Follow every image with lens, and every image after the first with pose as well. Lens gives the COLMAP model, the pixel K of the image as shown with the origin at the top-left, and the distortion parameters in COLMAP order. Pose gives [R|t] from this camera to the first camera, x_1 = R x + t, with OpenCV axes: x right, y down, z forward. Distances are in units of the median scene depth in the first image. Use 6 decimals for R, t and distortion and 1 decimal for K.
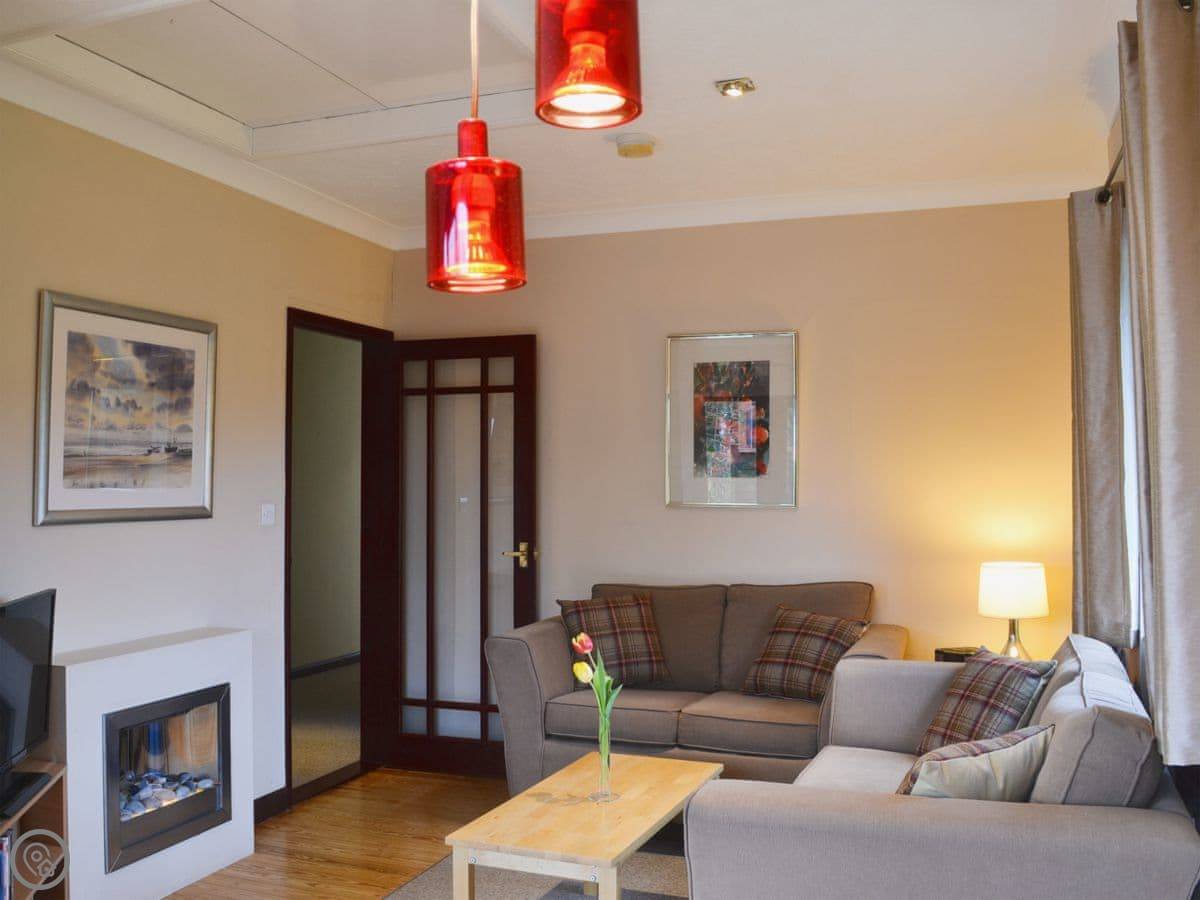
lens RADIAL K [[1130.3, 0, 600.0], [0, 1130.3, 450.0], [0, 0, 1]] dist [-0.093070, -0.003950]
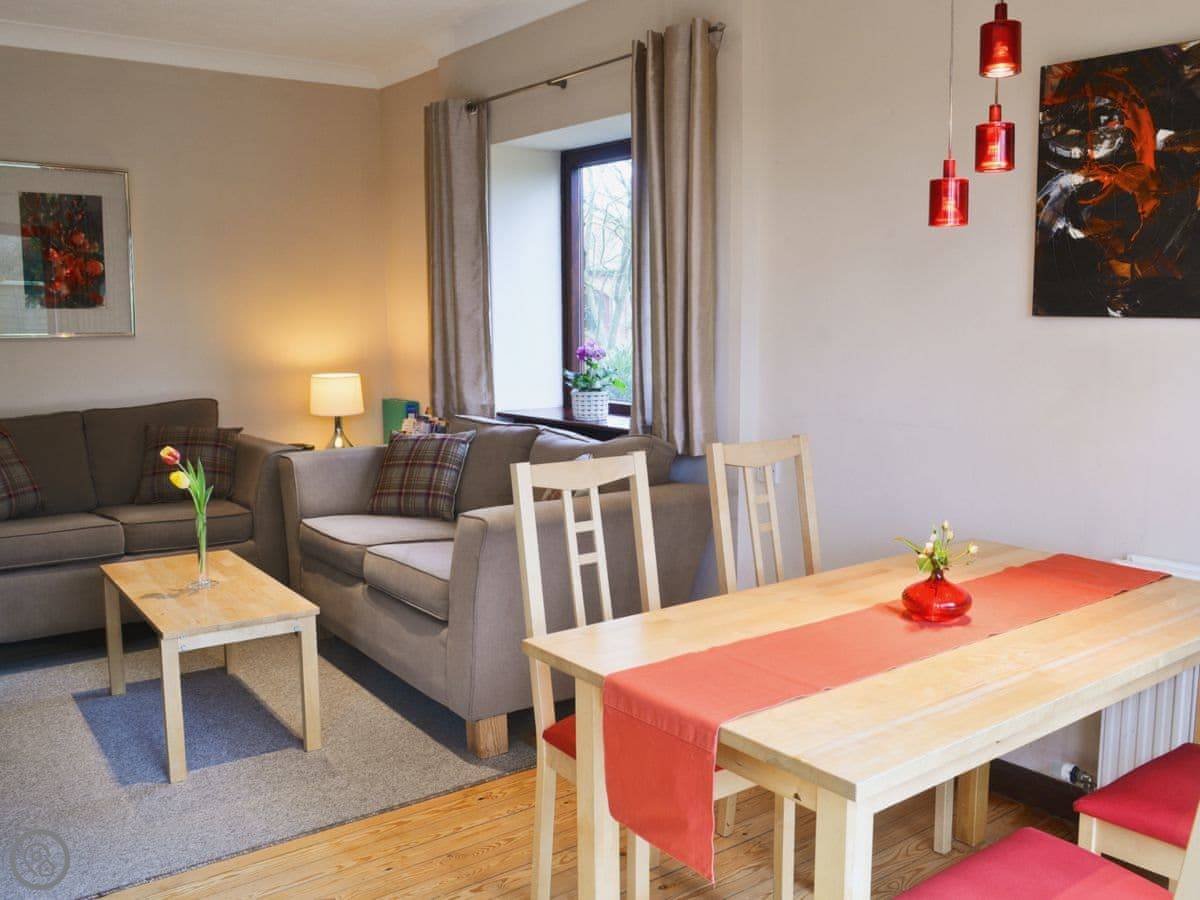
lens RADIAL K [[1083.6, 0, 600.0], [0, 1083.6, 450.0], [0, 0, 1]] dist [-0.014553, -0.005270]
pose [[0.555755, -0.109088, 0.824158, -0.474088], [-0.016714, 0.989687, 0.142268, 0.004392], [-0.831178, -0.092841, 0.548200, 0.041004]]
